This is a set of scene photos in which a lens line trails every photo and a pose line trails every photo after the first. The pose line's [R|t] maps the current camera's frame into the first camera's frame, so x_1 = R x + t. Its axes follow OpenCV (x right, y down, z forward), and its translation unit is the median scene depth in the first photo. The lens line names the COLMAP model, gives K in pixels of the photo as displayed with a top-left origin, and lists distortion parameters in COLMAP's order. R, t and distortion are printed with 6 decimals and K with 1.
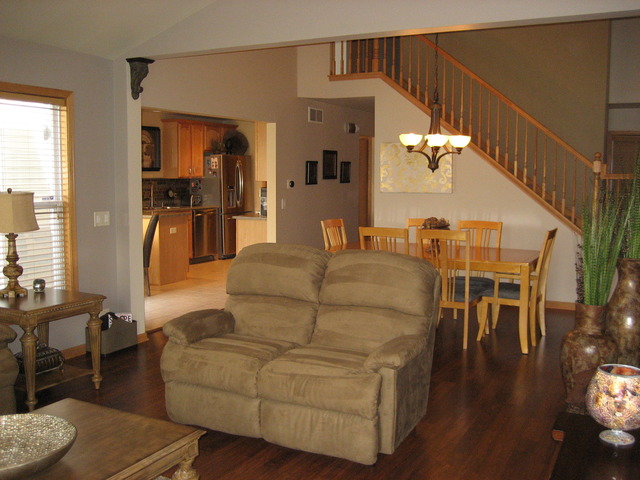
lens RADIAL K [[664.3, 0, 326.7], [0, 664.3, 239.2], [0, 0, 1]] dist [-0.151005, 0.200054]
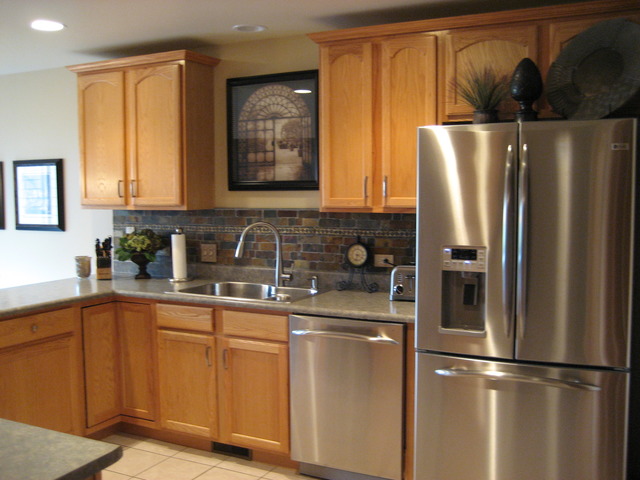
lens RADIAL K [[664.3, 0, 326.7], [0, 664.3, 239.2], [0, 0, 1]] dist [-0.151005, 0.200054]
pose [[0.008427, 0.069673, -0.997534, 0.107571], [-0.090767, 0.993505, 0.068625, -0.097805], [0.995837, 0.089964, 0.014697, 0.959042]]
